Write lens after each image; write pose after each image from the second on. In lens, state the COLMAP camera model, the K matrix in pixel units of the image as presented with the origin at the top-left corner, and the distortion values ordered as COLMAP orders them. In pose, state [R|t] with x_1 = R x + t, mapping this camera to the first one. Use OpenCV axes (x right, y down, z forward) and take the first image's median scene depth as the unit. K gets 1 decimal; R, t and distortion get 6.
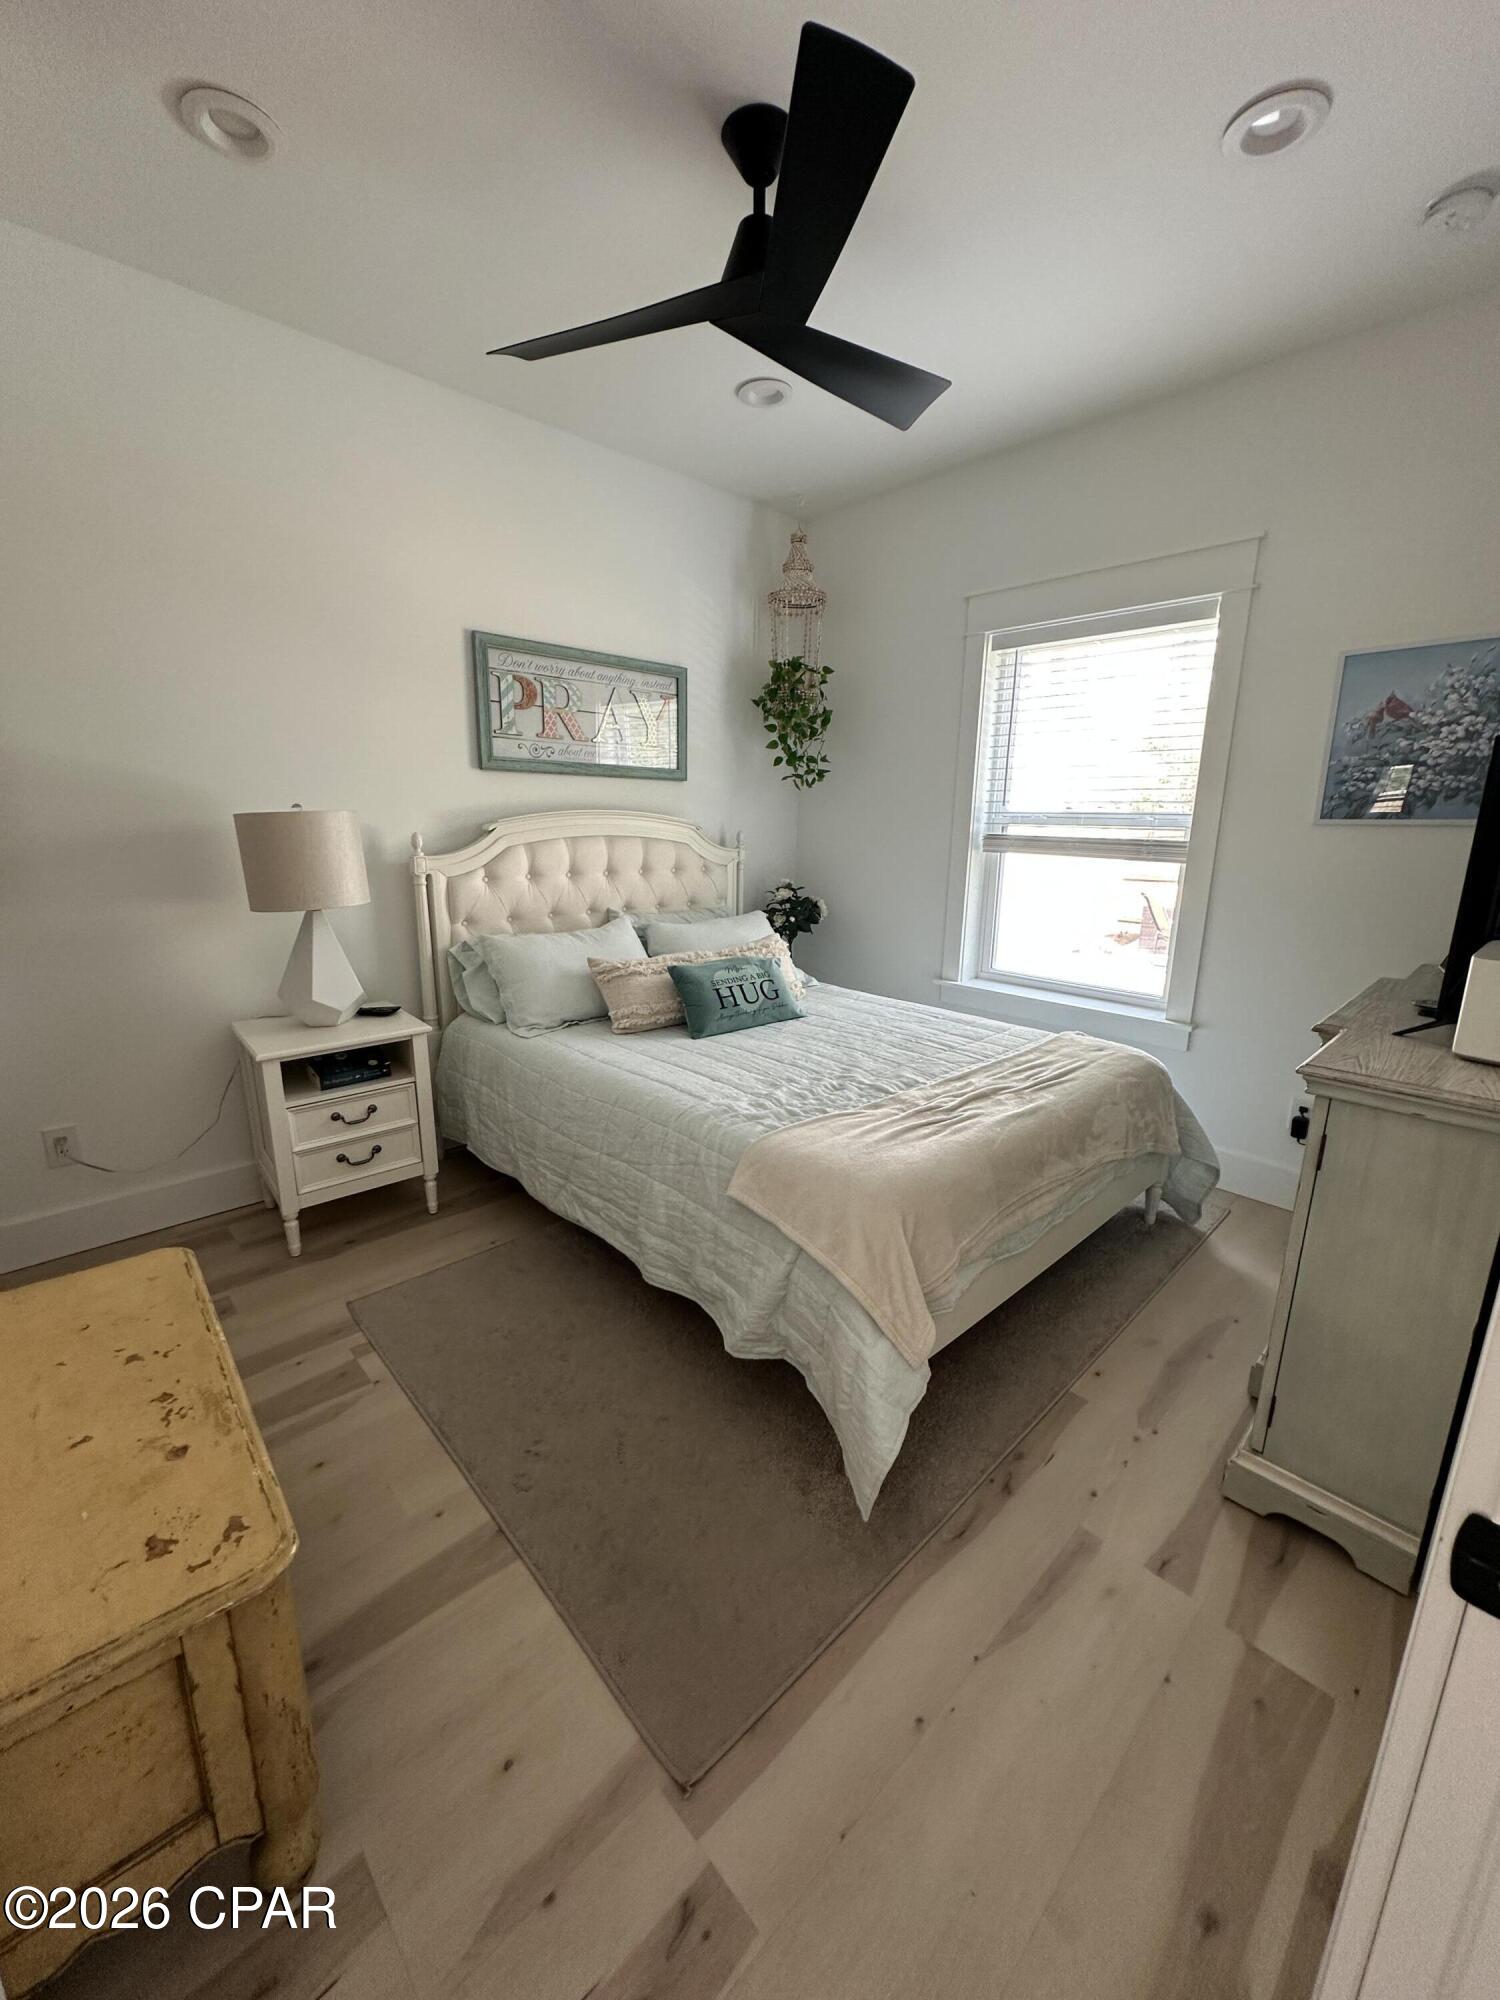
lens RADIAL K [[794.1, 0, 754.4], [0, 794.1, 997.6], [0, 0, 1]] dist [-0.004284, 0.000602]
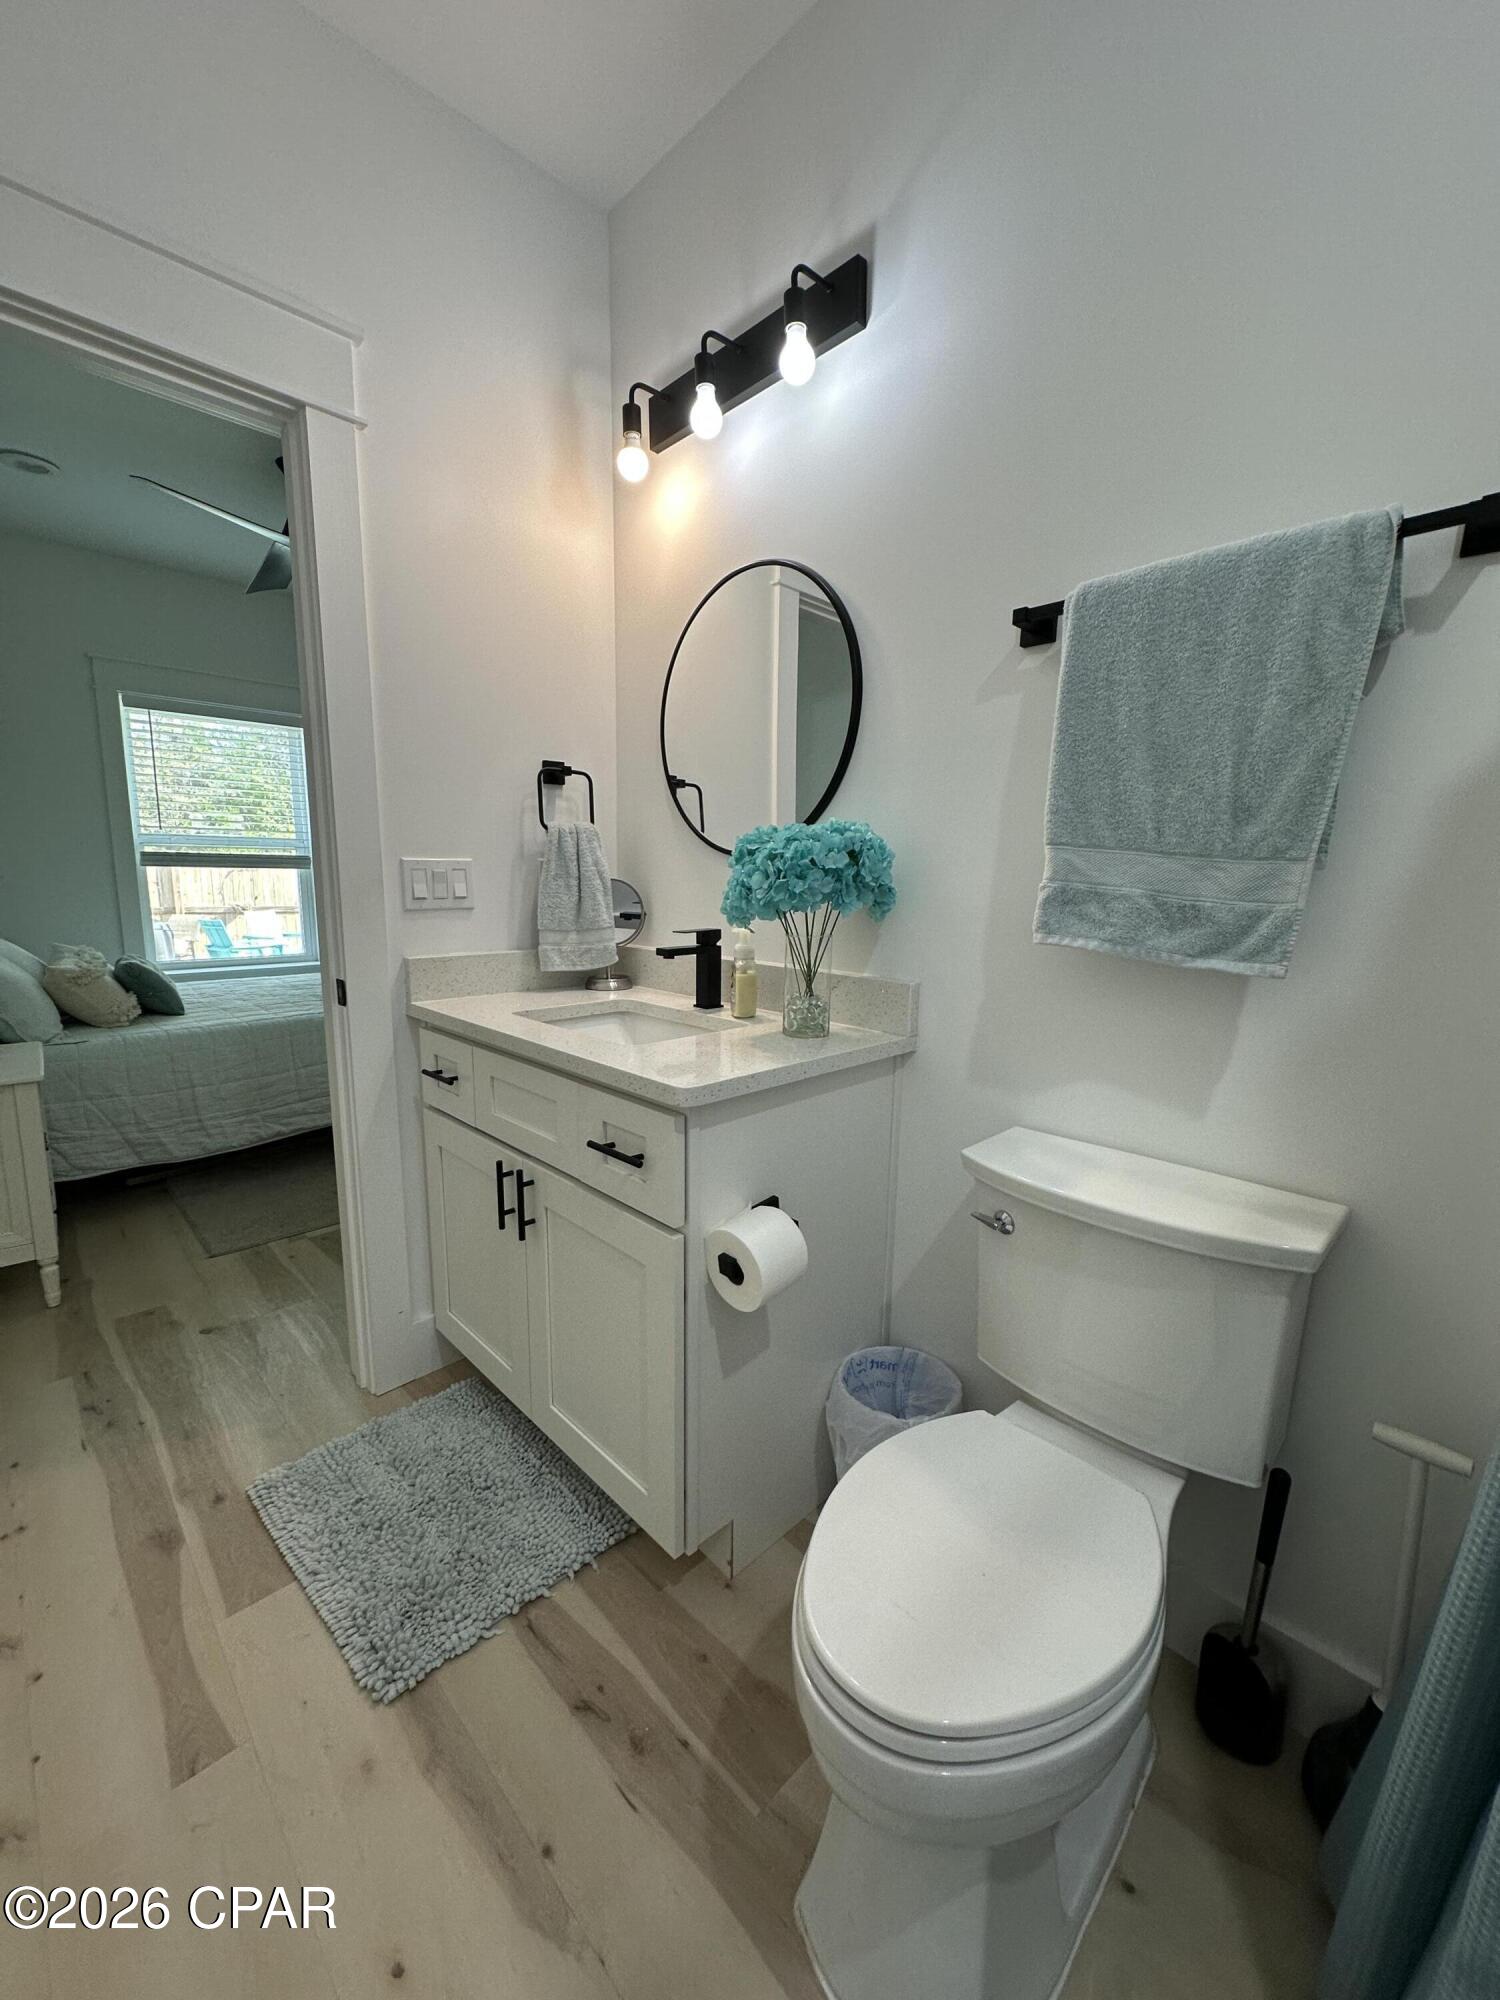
lens RADIAL K [[794.1, 0, 748.4], [0, 794.1, 1000.2], [0, 0, 1]] dist [-0.004284, 0.000602]
pose [[-0.008347, -0.175159, 0.984505, -1.401349], [0.214625, 0.961281, 0.172846, 0.006442], [-0.976661, 0.212742, 0.029570, 0.137207]]
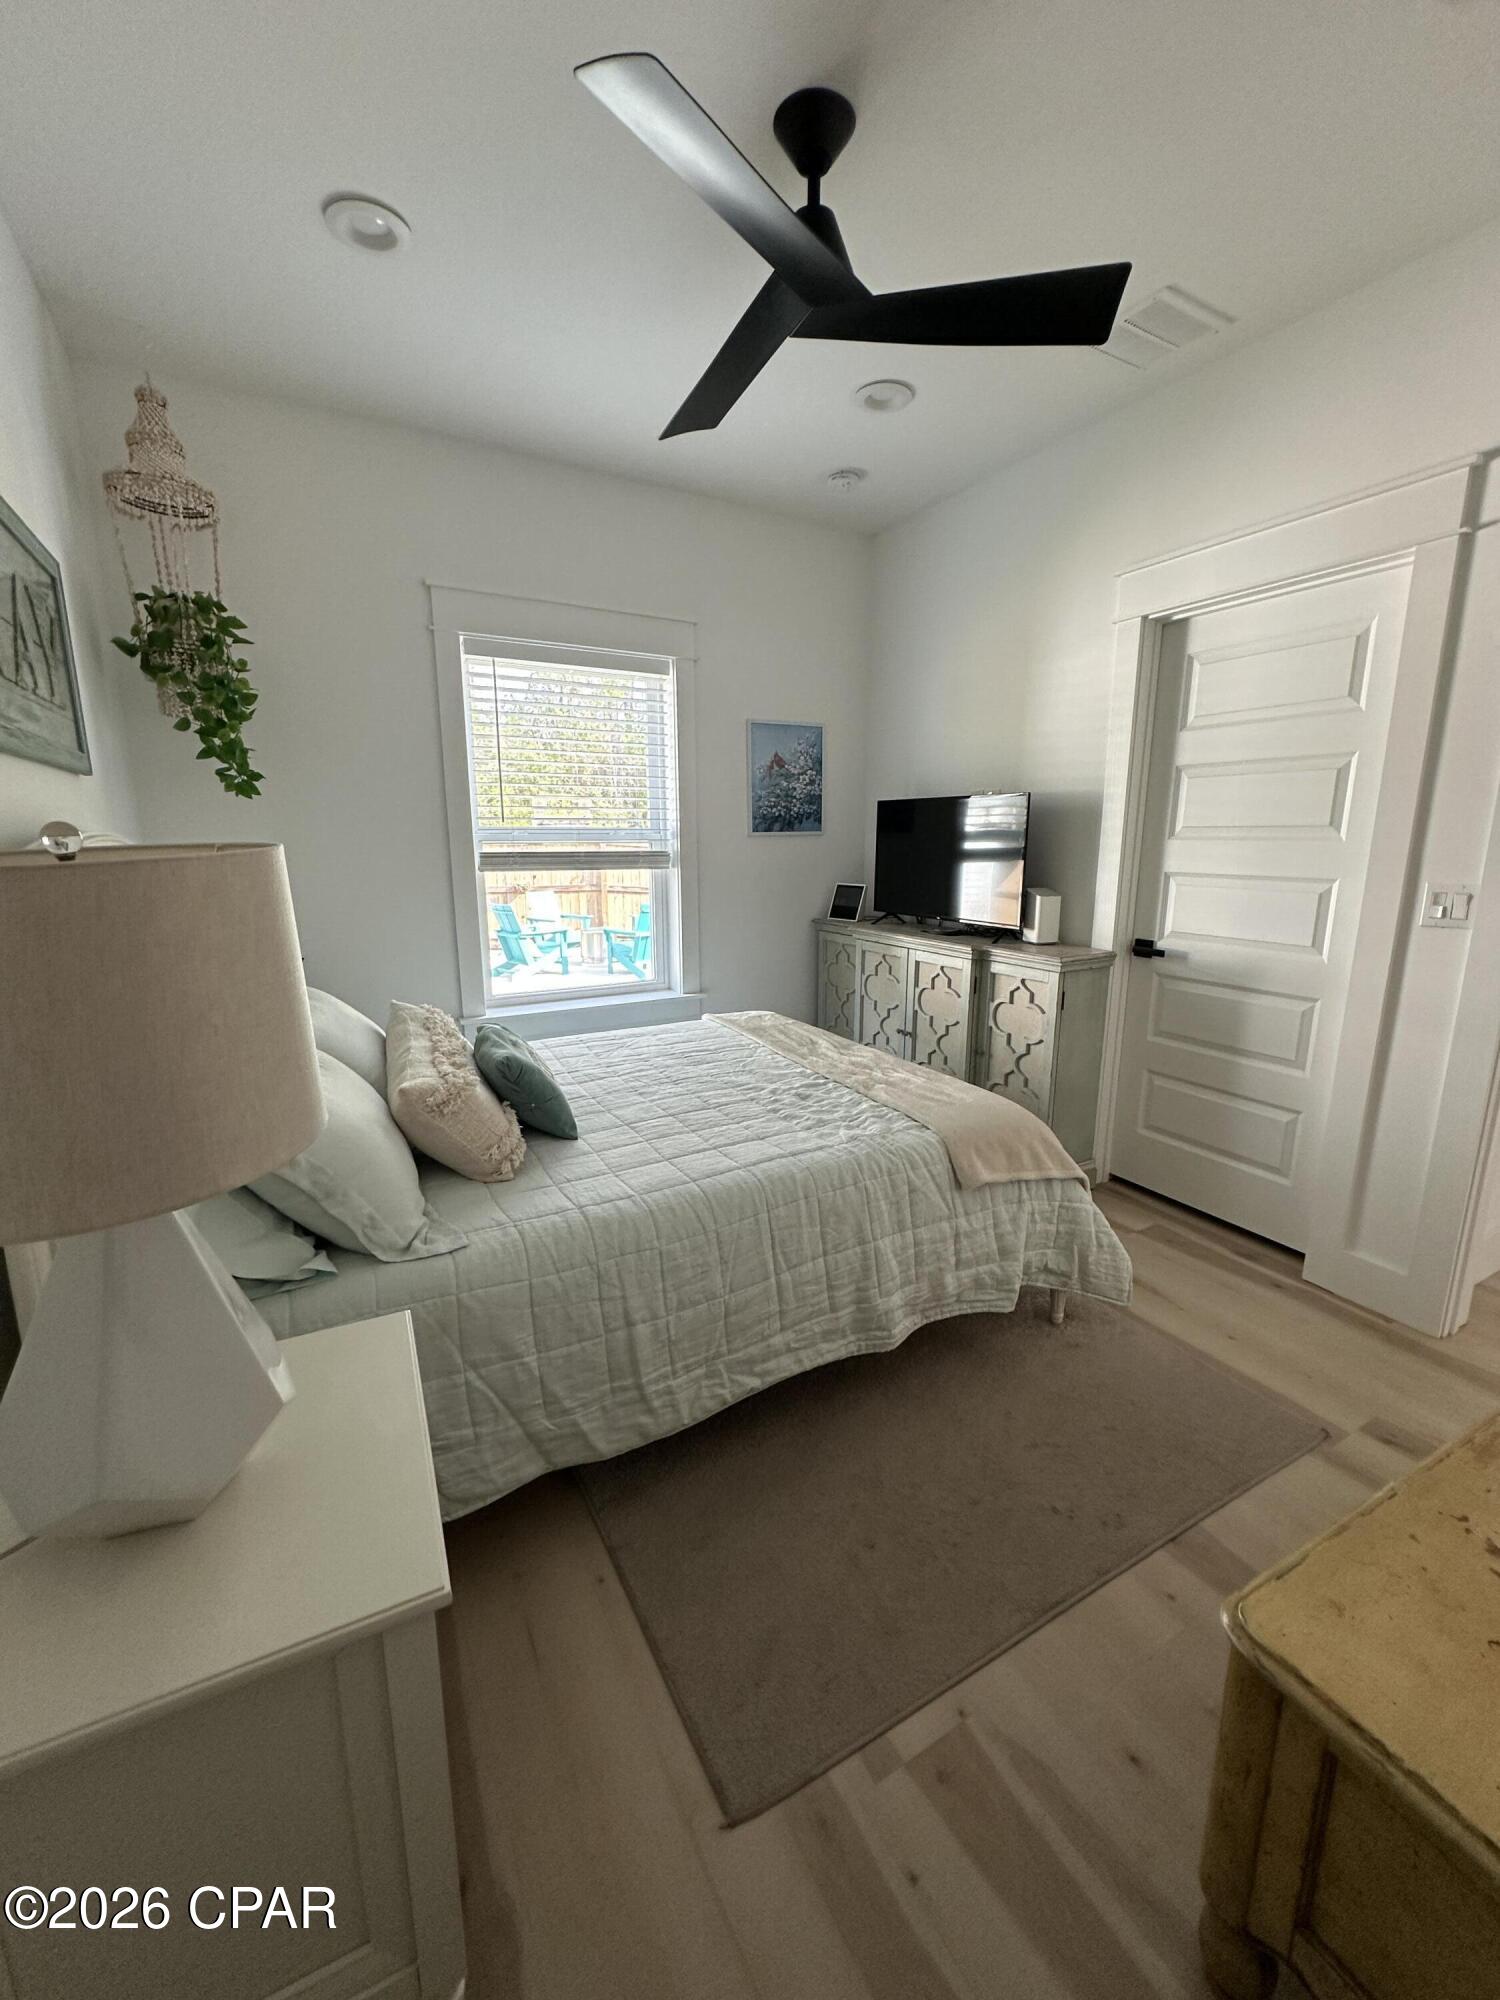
lens RADIAL K [[794.1, 0, 752.2], [0, 794.1, 998.3], [0, 0, 1]] dist [-0.004284, 0.000602]
pose [[0.244058, -0.209616, 0.946835, -0.785660], [0.221504, 0.962599, 0.156011, -0.169588], [-0.944125, 0.171652, 0.281361, 0.684513]]
